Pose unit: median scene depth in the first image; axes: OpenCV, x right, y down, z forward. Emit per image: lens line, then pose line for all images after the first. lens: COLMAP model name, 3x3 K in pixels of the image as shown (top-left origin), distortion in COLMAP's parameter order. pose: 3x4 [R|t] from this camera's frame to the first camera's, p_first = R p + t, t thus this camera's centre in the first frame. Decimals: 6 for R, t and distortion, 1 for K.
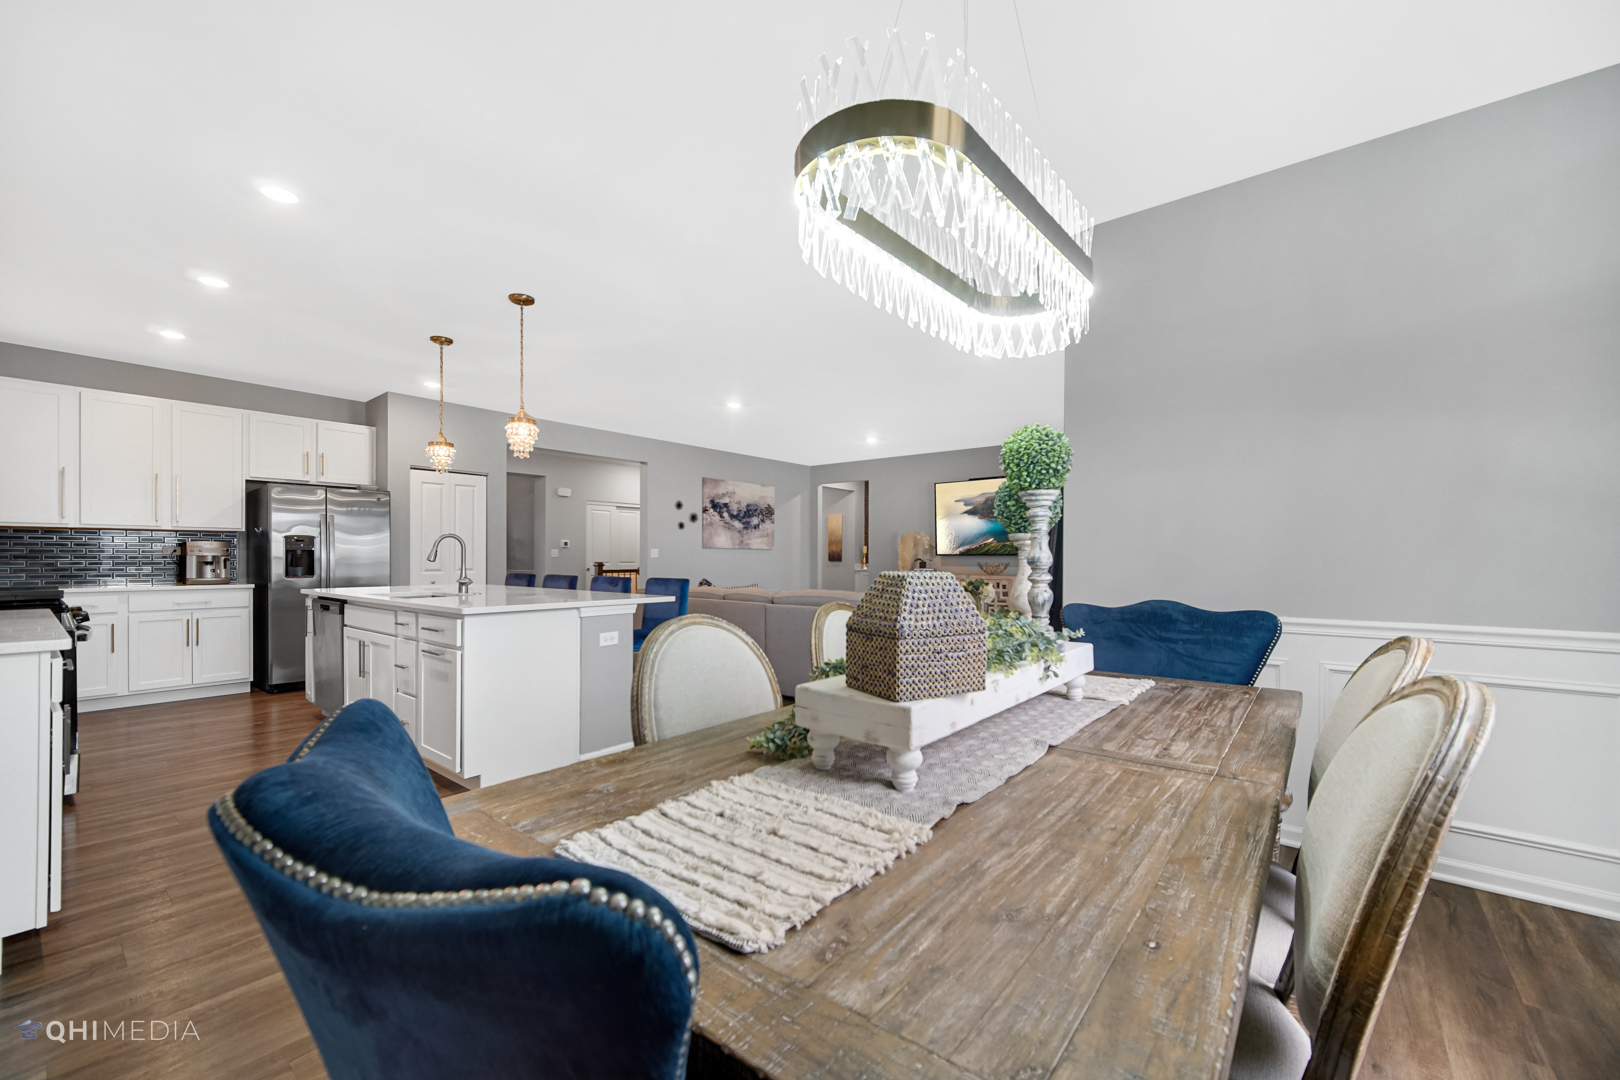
lens RADIAL K [[650.4, 0, 804.9], [0, 650.4, 552.7], [0, 0, 1]] dist [-0.001003, 0.000019]
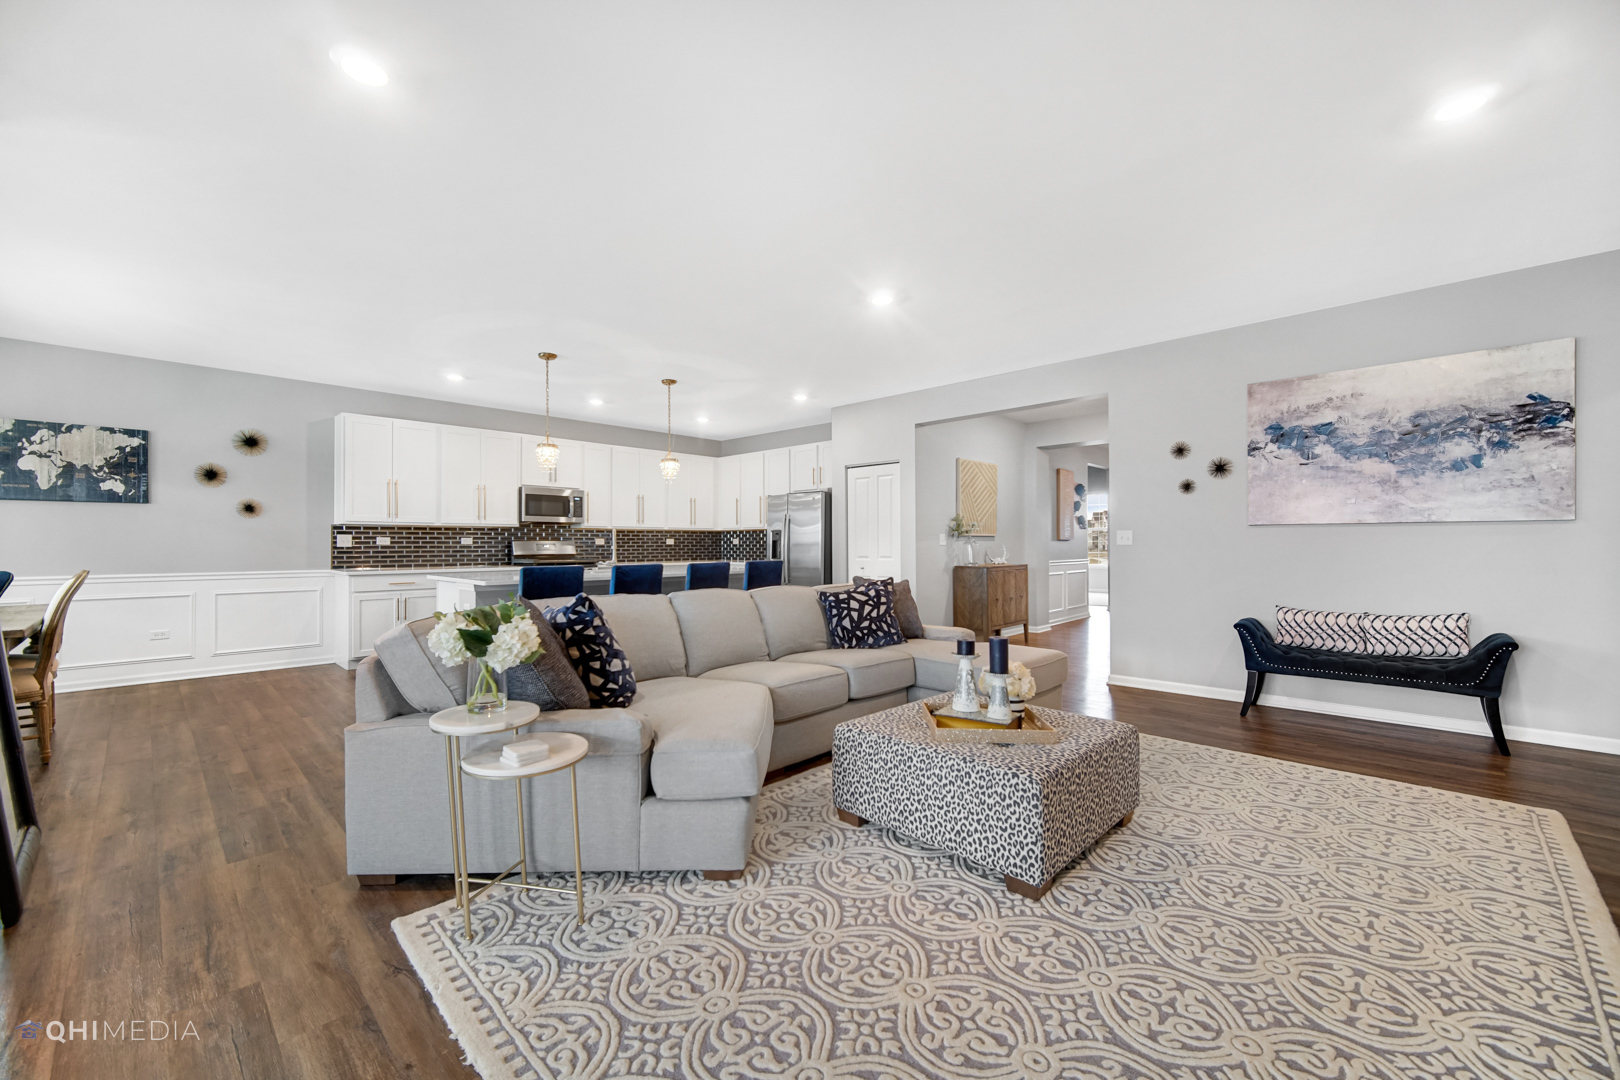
lens RADIAL K [[650.4, 0, 804.2], [0, 650.4, 537.8], [0, 0, 1]] dist [-0.001003, 0.000019]
pose [[-0.091972, -0.010641, -0.995705, 0.381034], [0.010015, 0.999882, -0.011611, 0.004252], [0.995711, -0.011040, -0.091855, 0.730003]]
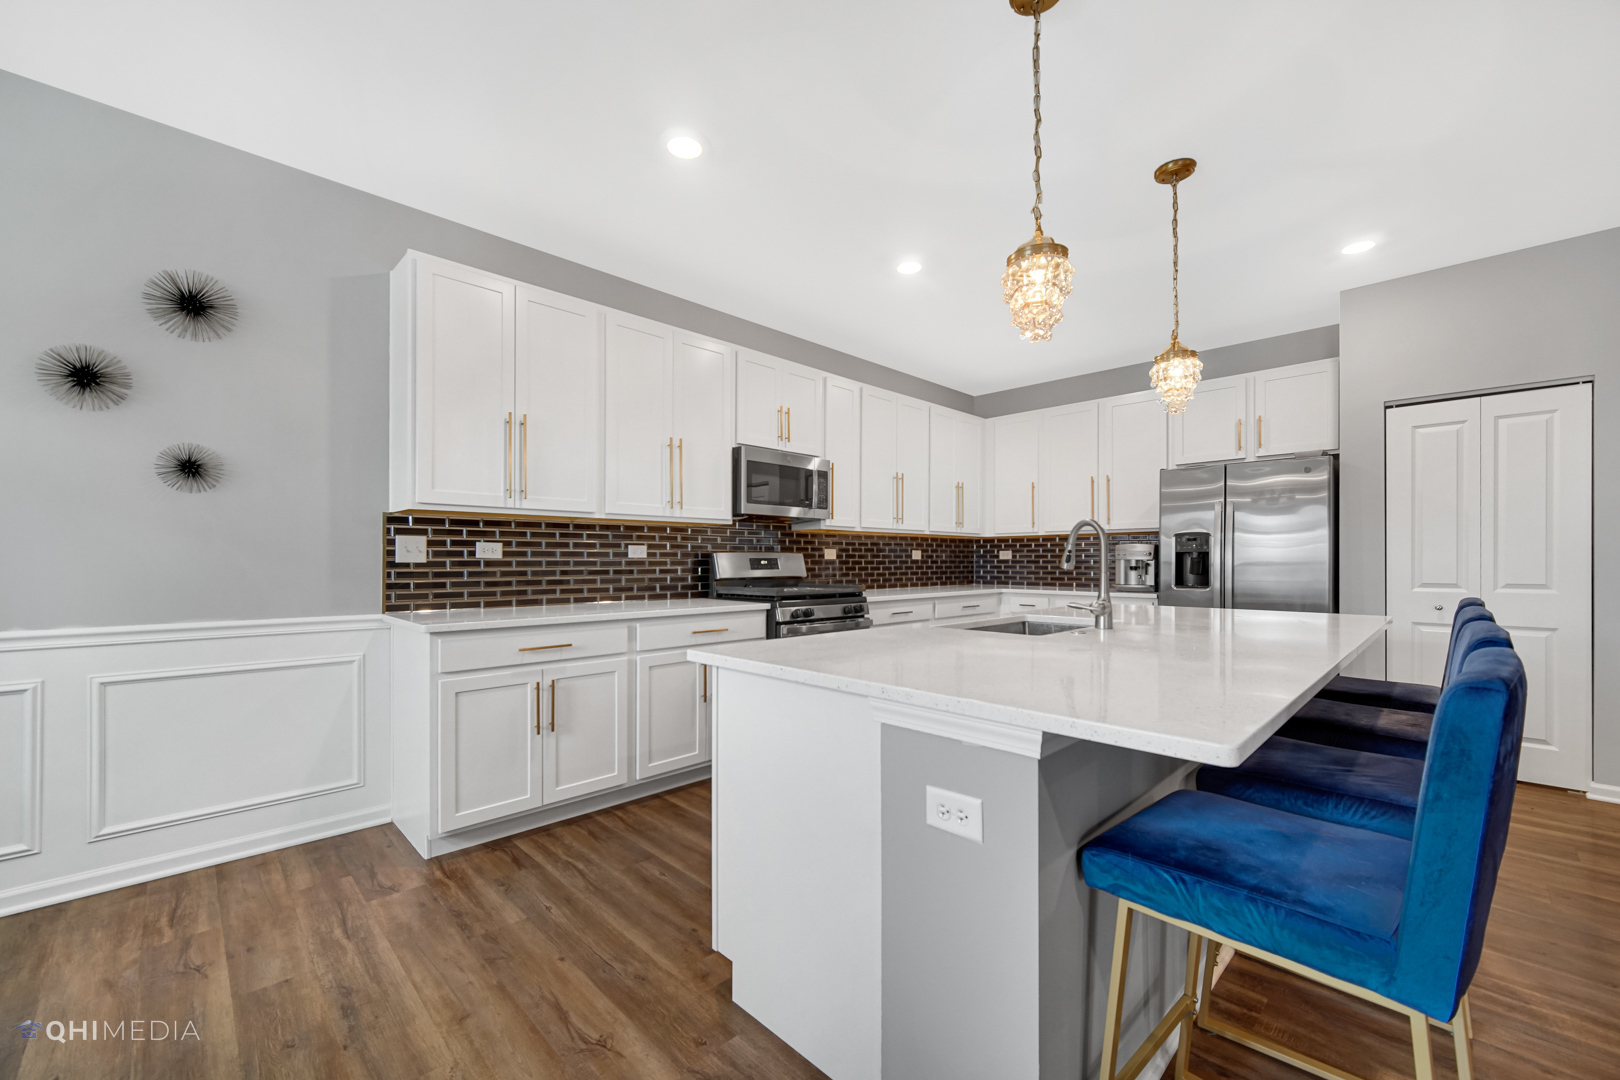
lens RADIAL K [[650.4, 0, 808.8], [0, 650.4, 555.3], [0, 0, 1]] dist [-0.001003, 0.000019]
pose [[-0.110239, -0.009437, -0.993860, 0.013035], [0.008890, 0.999906, -0.010481, 0.002376], [0.993865, -0.009991, -0.110145, 0.391159]]
